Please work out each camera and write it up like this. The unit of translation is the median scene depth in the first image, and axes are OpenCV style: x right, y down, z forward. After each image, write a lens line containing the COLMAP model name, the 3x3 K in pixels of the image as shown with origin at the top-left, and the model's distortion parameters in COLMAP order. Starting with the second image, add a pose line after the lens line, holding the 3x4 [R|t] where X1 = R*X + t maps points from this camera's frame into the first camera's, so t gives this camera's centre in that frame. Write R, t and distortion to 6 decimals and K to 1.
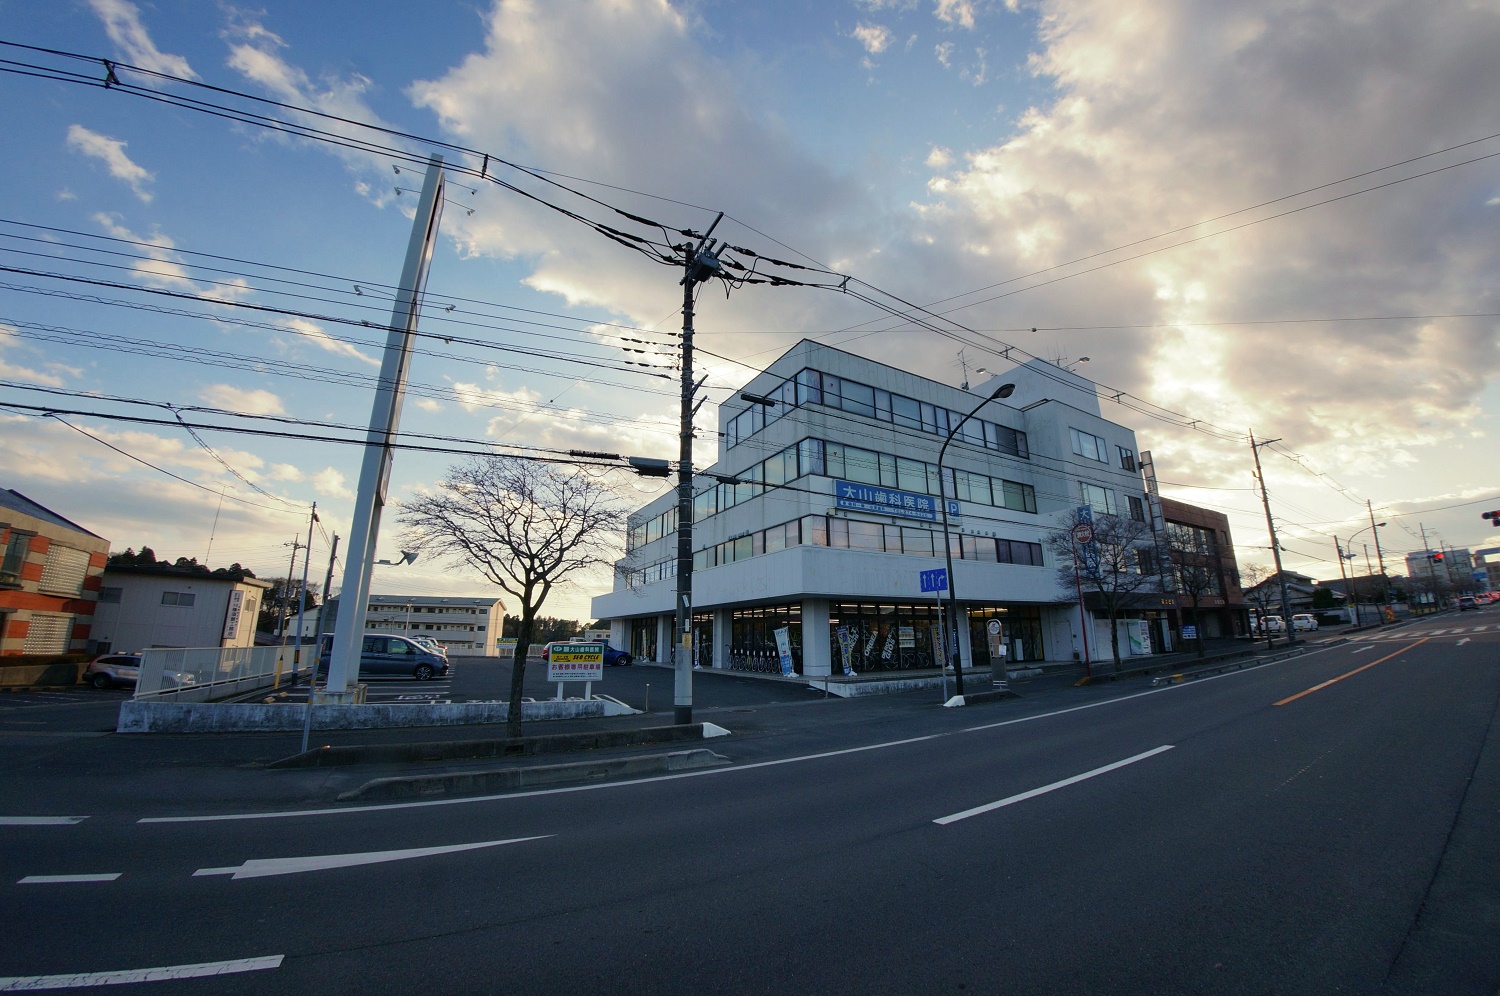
lens RADIAL K [[552.5, 0, 746.7], [0, 552.5, 495.1], [0, 0, 1]] dist [-0.088598, 0.007939]
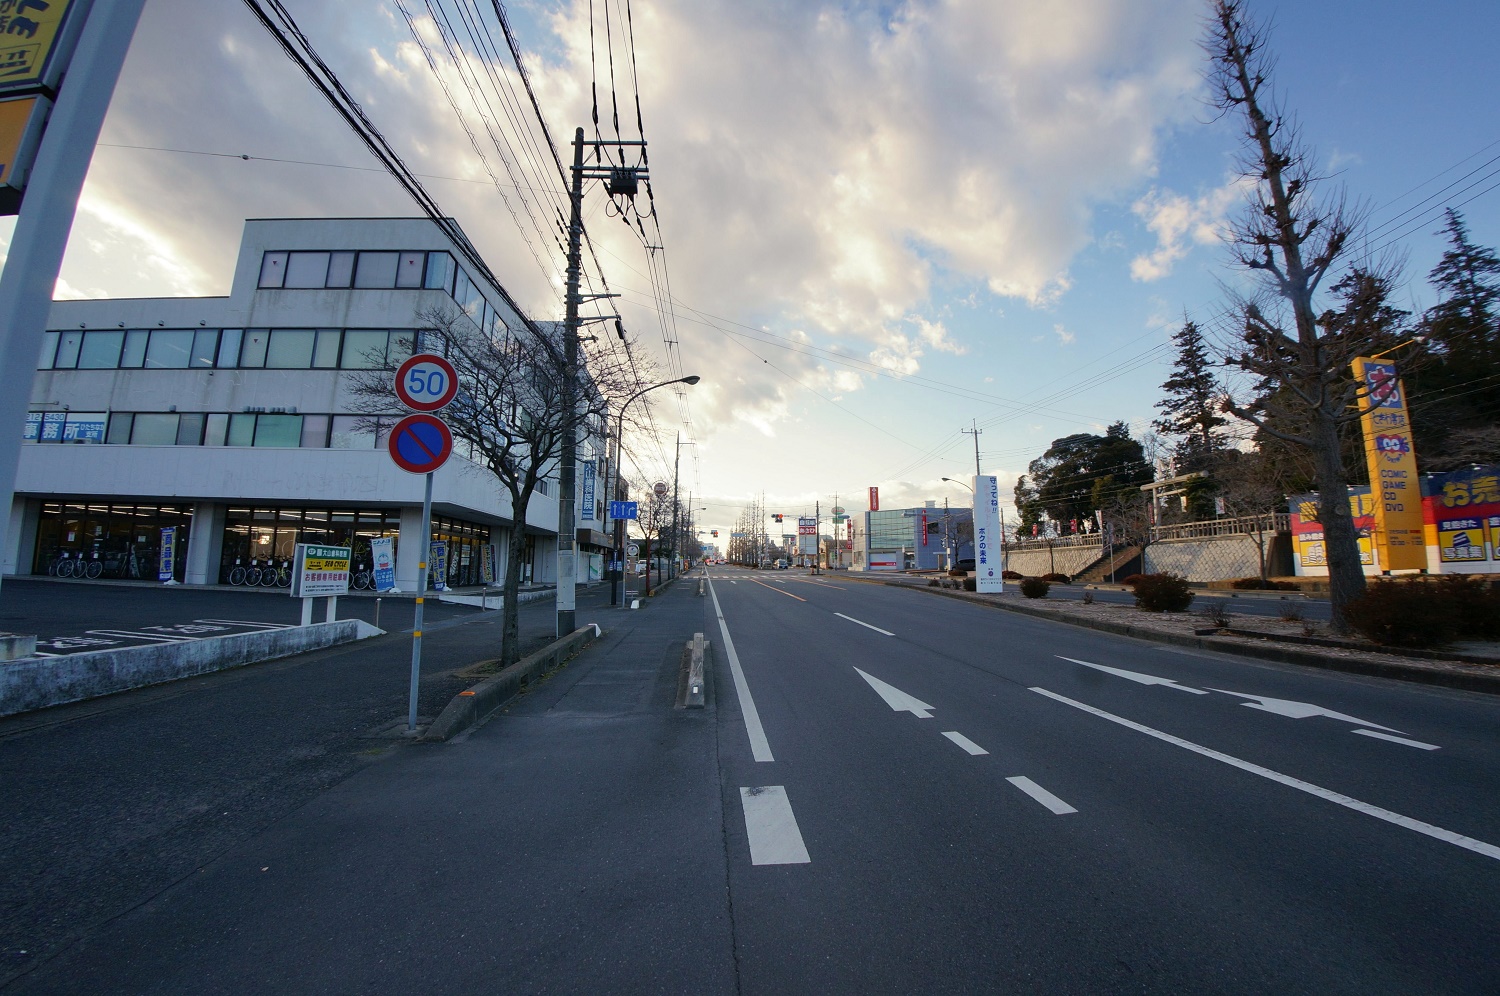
lens RADIAL K [[552.5, 0, 746.7], [0, 552.5, 495.1], [0, 0, 1]] dist [-0.088598, 0.007939]
pose [[0.396222, 0.132226, 0.908583, -0.419963], [-0.245325, 0.968844, -0.034013, 0.056483], [-0.884773, -0.209422, 0.416316, 0.139705]]
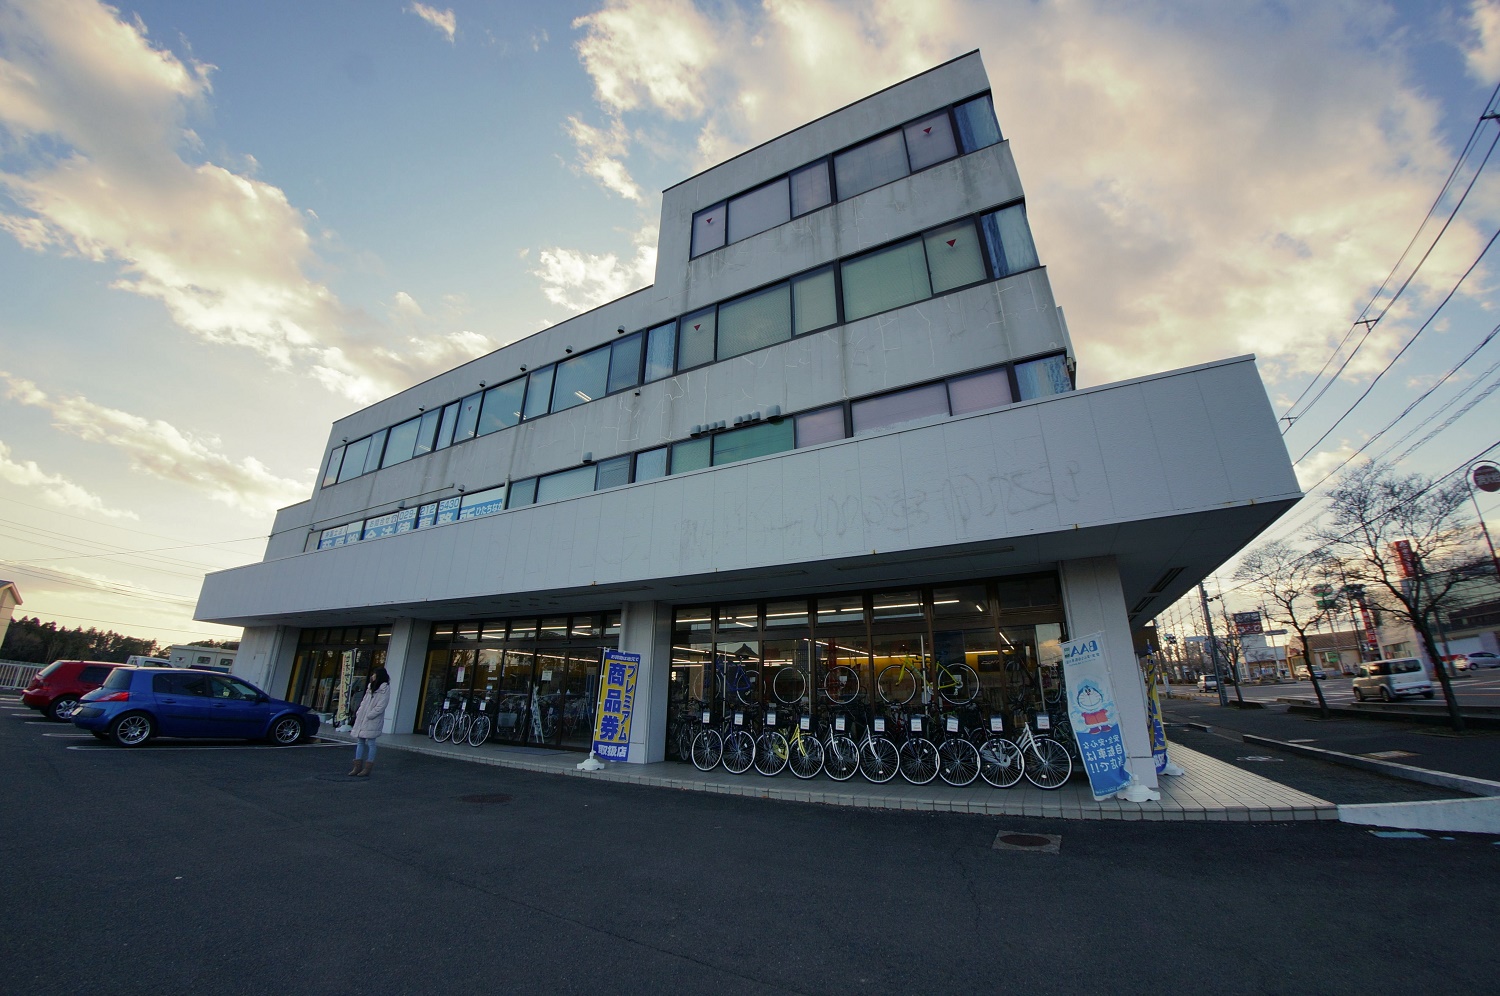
lens RADIAL K [[552.5, 0, 746.7], [0, 552.5, 495.1], [0, 0, 1]] dist [-0.088598, 0.007939]
pose [[0.842242, 0.198431, 0.501251, -0.226912], [-0.150257, 0.979355, -0.135225, 0.201636], [-0.517736, 0.038576, 0.854670, 0.733596]]
